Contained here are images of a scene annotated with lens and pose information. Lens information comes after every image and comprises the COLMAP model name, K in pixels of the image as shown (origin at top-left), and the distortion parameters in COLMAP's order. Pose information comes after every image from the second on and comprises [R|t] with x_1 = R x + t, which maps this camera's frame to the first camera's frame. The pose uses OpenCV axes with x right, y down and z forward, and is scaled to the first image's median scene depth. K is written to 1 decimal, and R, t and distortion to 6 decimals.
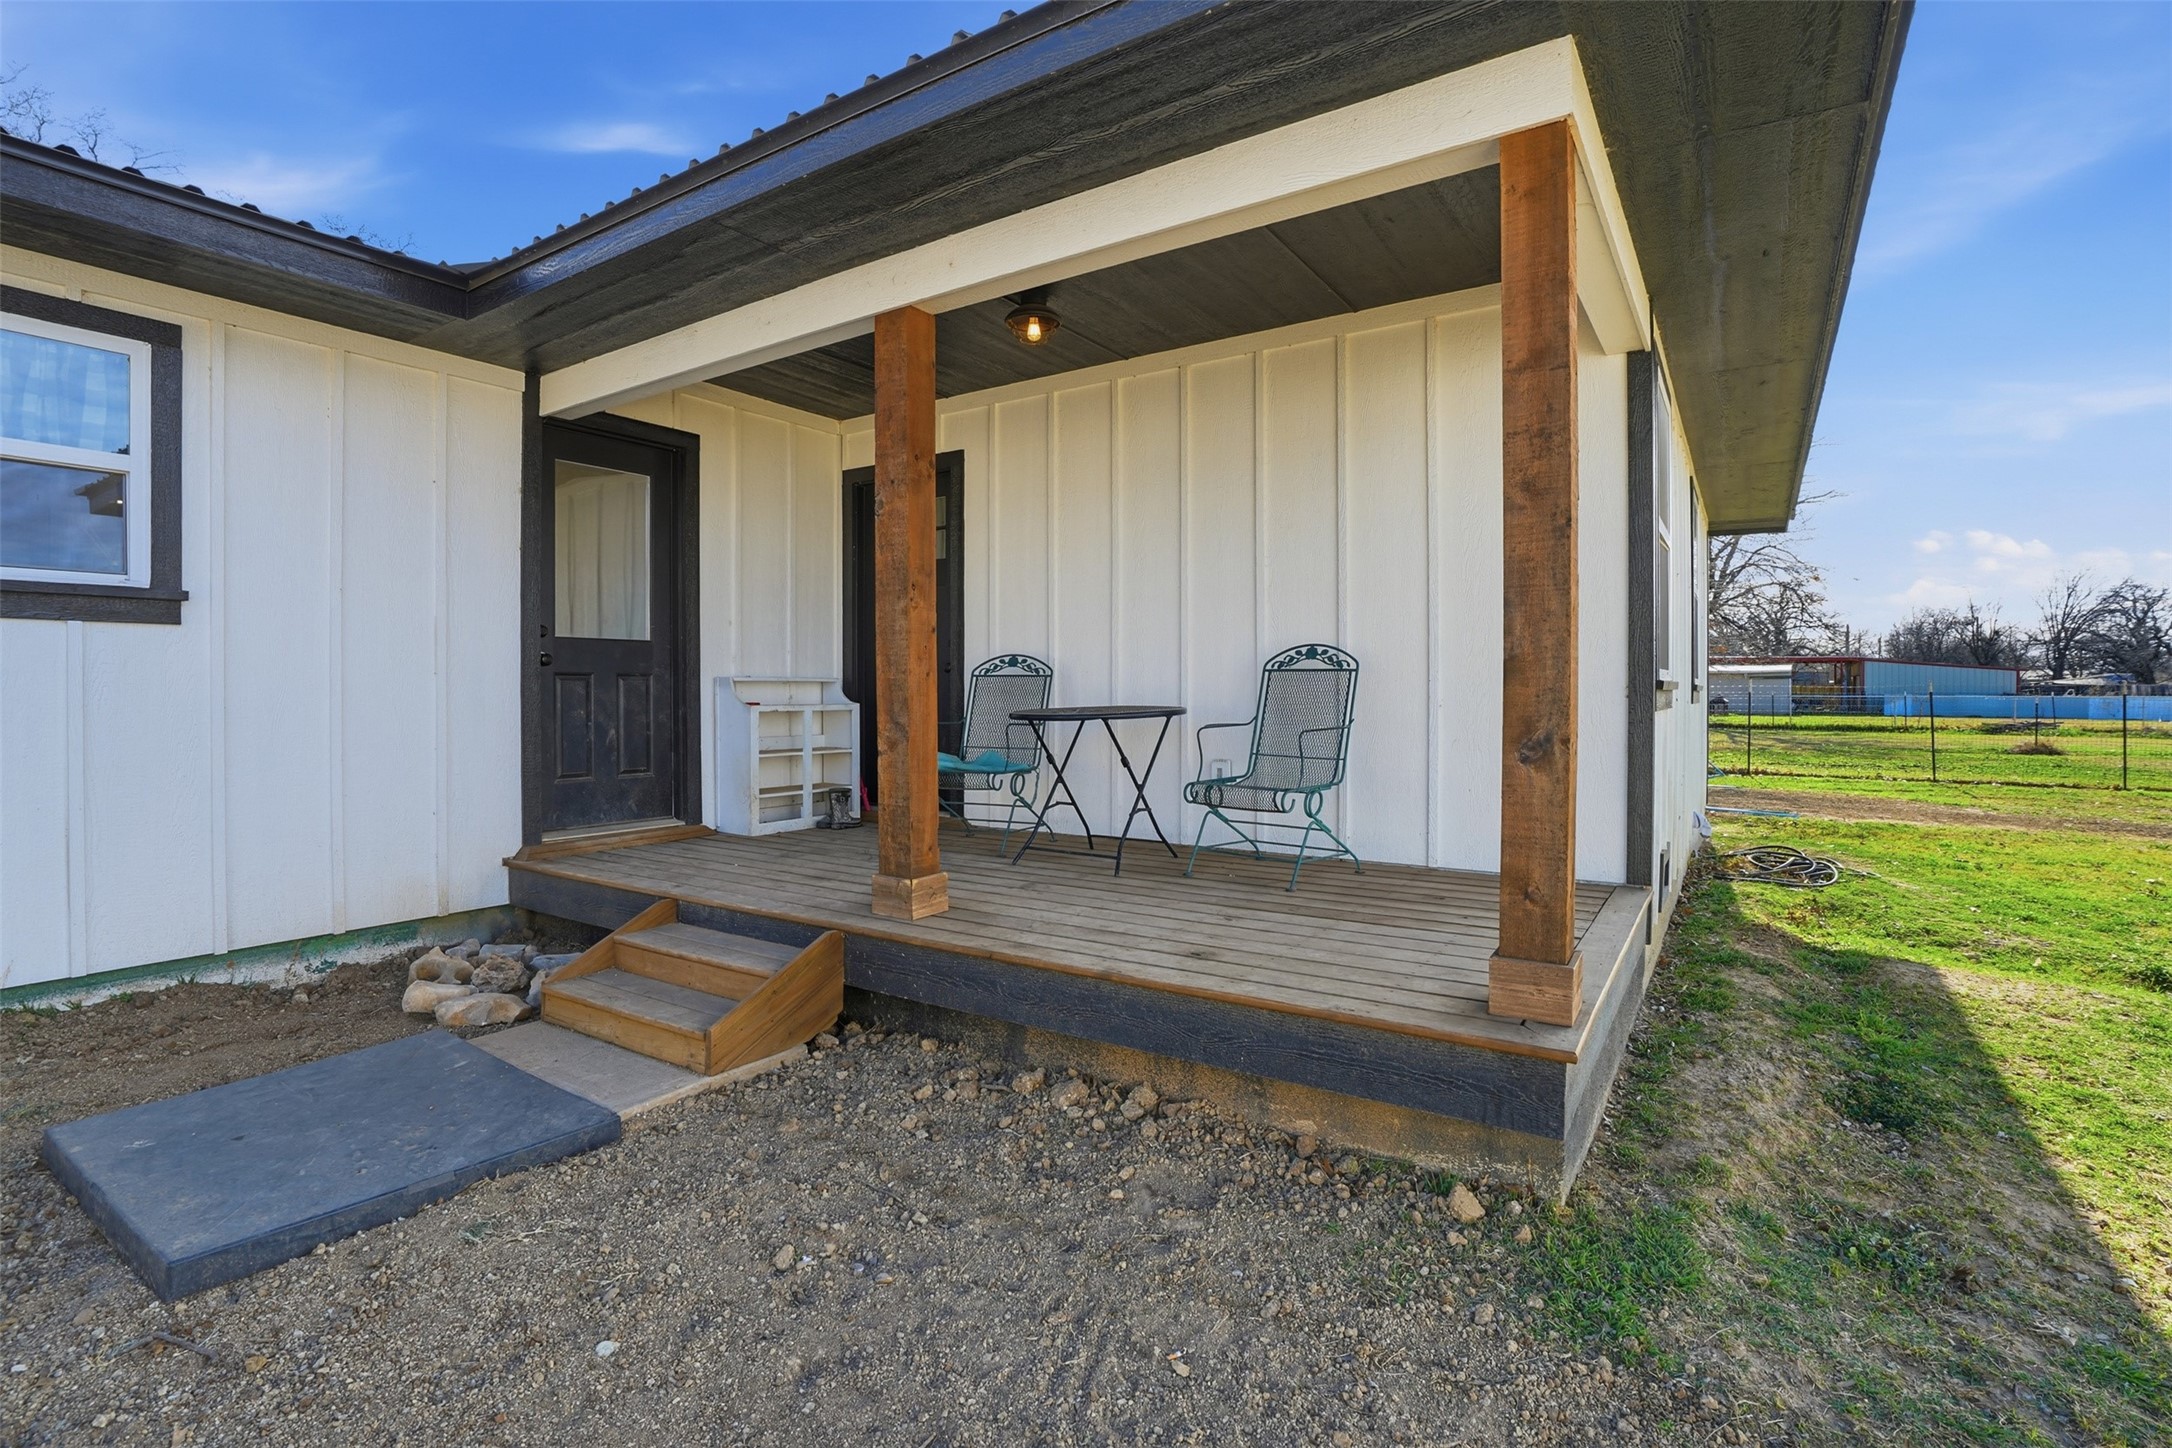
lens RADIAL K [[1016.3, 0, 1076.2], [0, 1016.3, 712.3], [0, 0, 1]] dist [-0.028339, 0.003146]
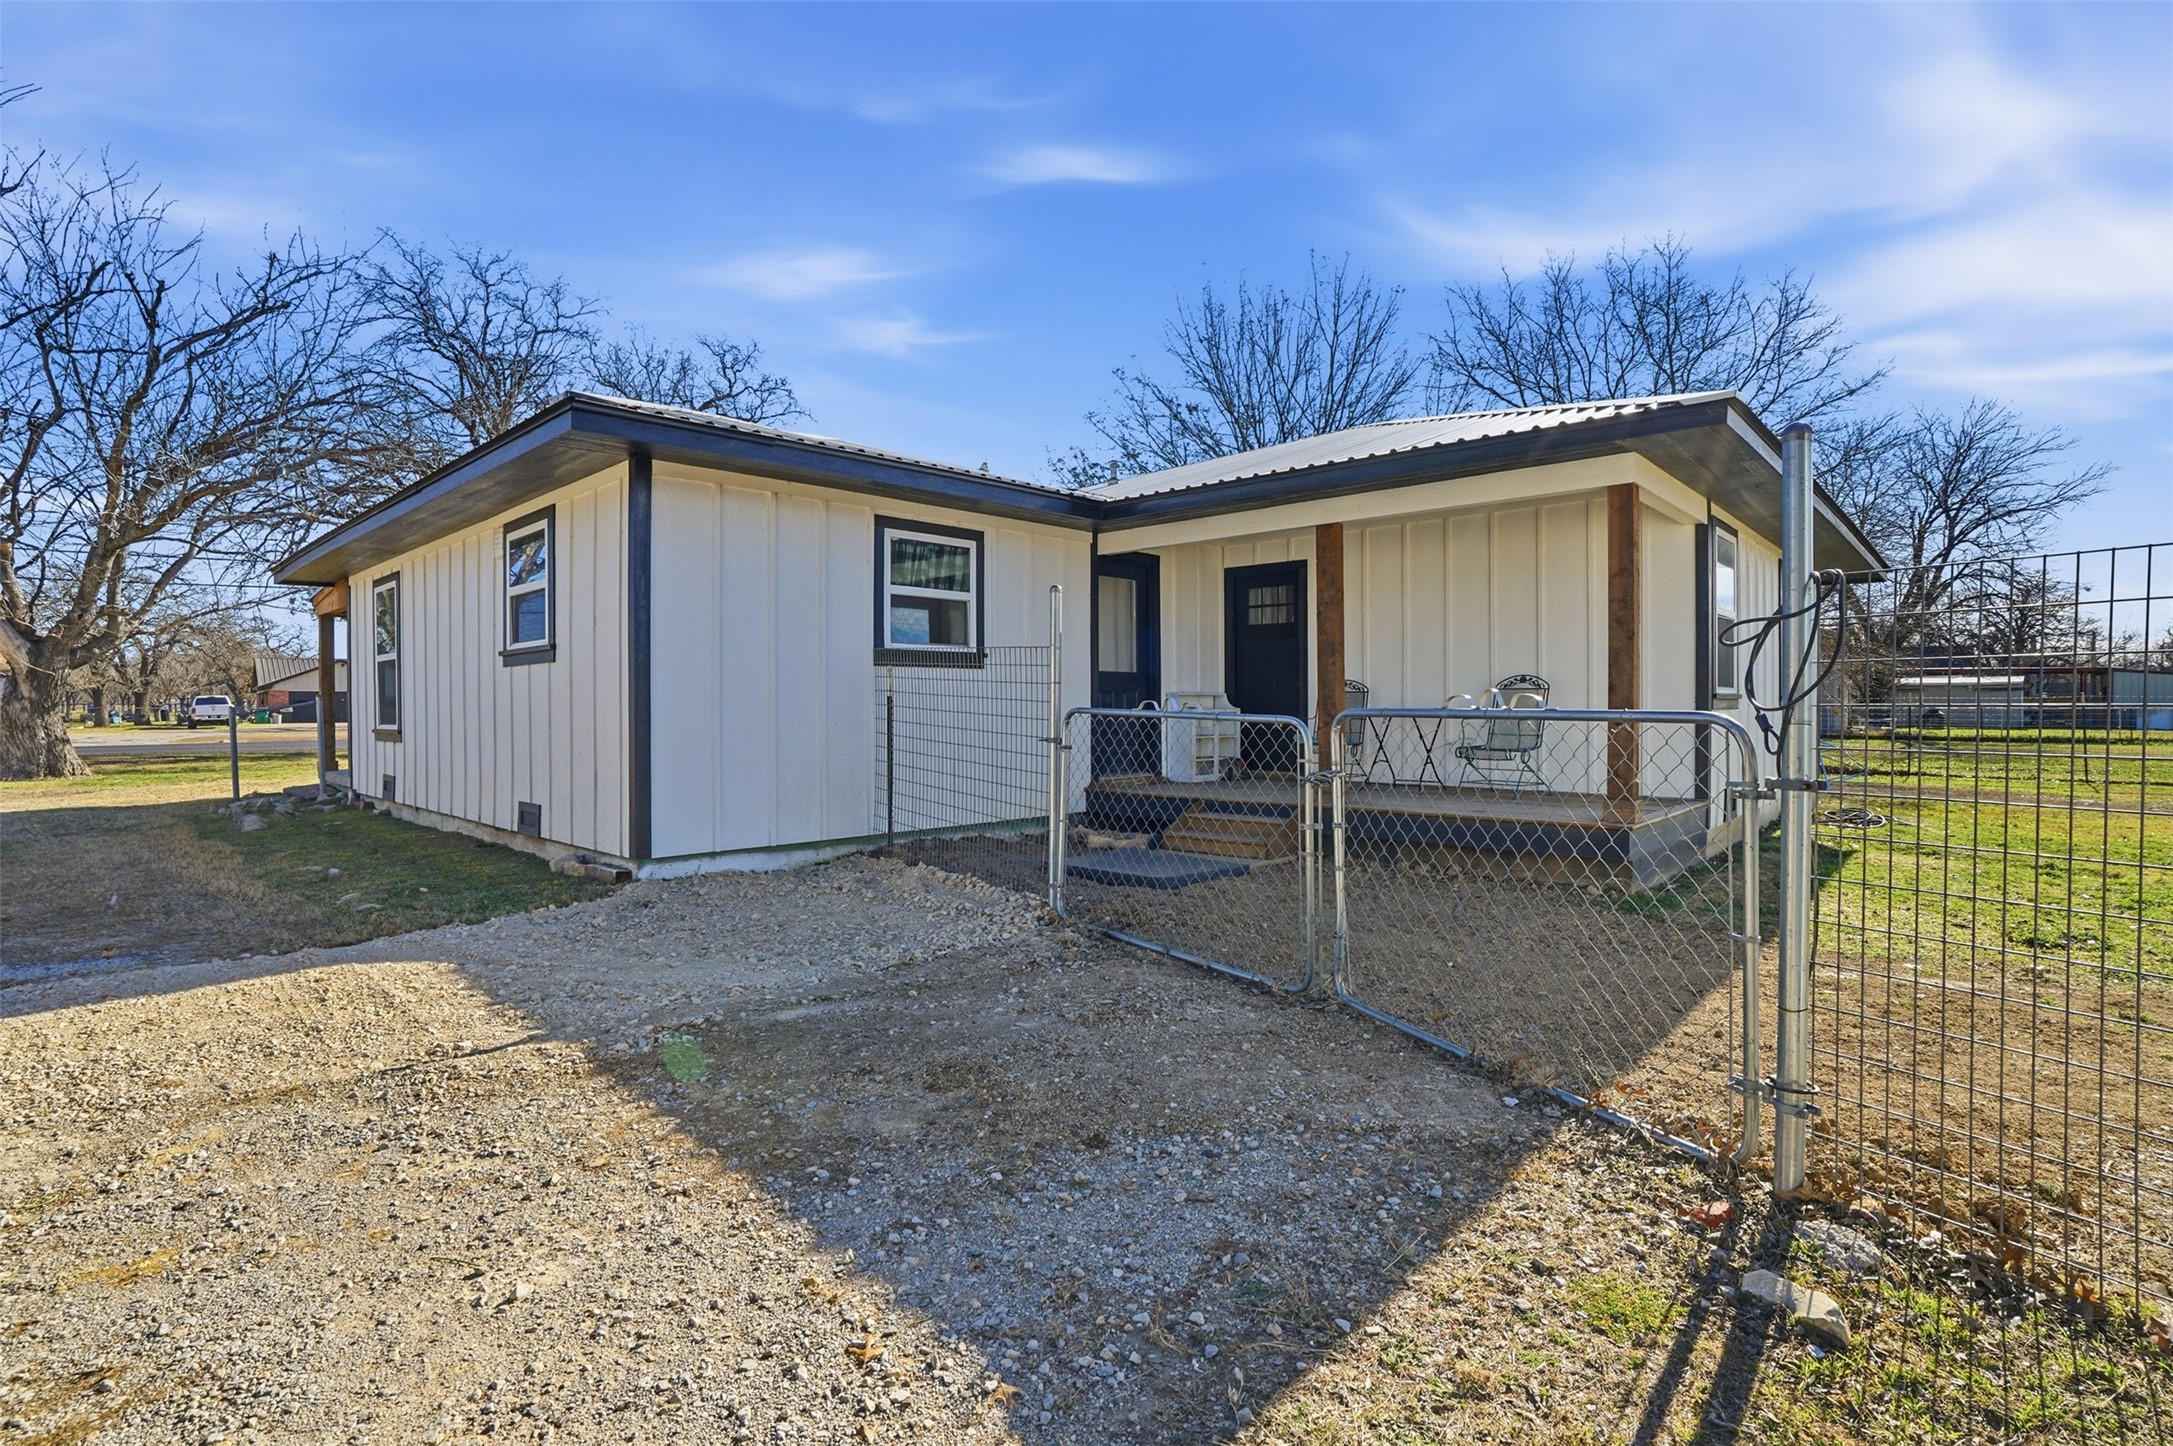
lens RADIAL K [[1016.8, 0, 1101.4], [0, 1016.8, 729.4], [0, 0, 1]] dist [-0.028339, 0.003146]
pose [[0.989267, 0.003678, -0.146075, -0.241542], [-0.002965, 0.999983, 0.005098, 0.023776], [0.146092, -0.004611, 0.989260, -0.875519]]
